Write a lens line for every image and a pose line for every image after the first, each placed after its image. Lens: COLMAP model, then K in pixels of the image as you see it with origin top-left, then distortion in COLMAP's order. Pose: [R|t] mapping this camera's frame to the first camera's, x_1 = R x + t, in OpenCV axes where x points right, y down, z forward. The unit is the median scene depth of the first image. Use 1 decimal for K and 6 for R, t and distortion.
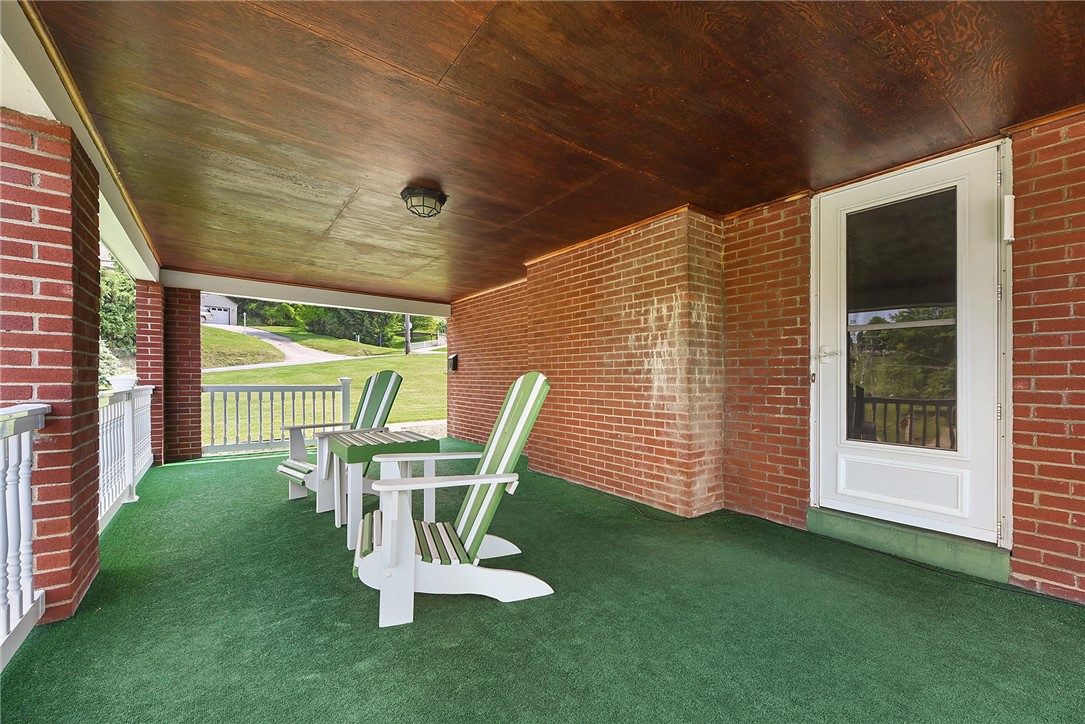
lens RADIAL K [[439.3, 0, 537.3], [0, 439.3, 364.2], [0, 0, 1]] dist [-0.000556, -0.000196]
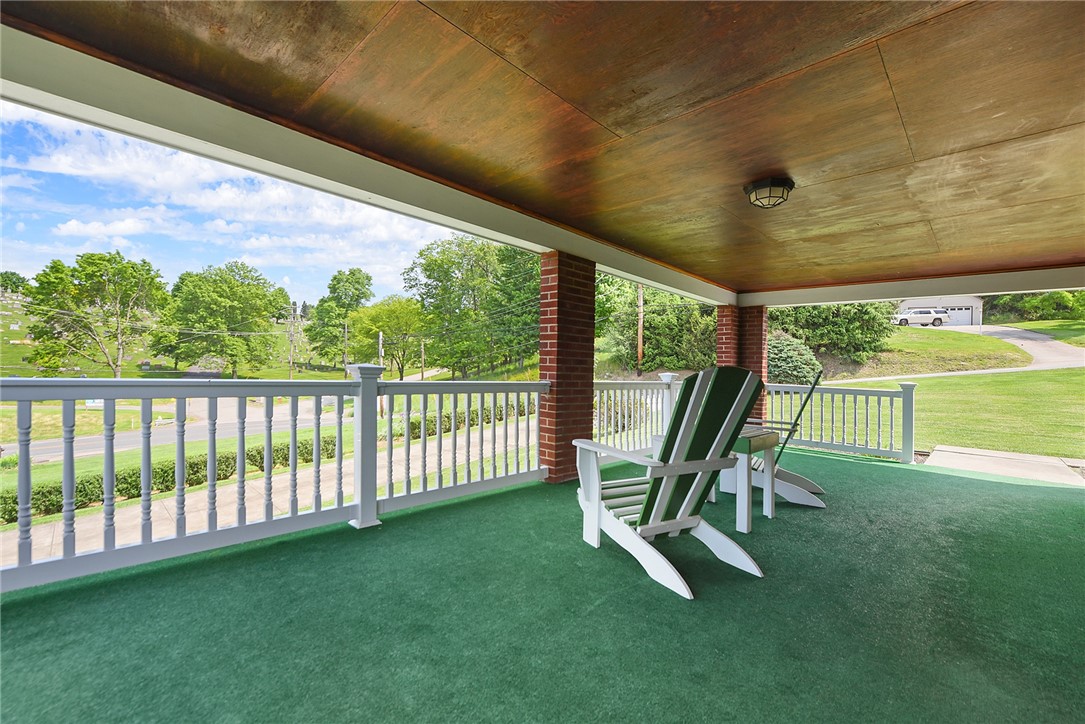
lens RADIAL K [[439.3, 0, 536.6], [0, 439.3, 371.6], [0, 0, 1]] dist [-0.000556, -0.000196]
pose [[0.163177, 0.003833, -0.986589, 0.477932], [-0.001567, 0.999992, 0.003626, 0.015009], [0.986596, 0.000955, 0.163182, 0.273206]]
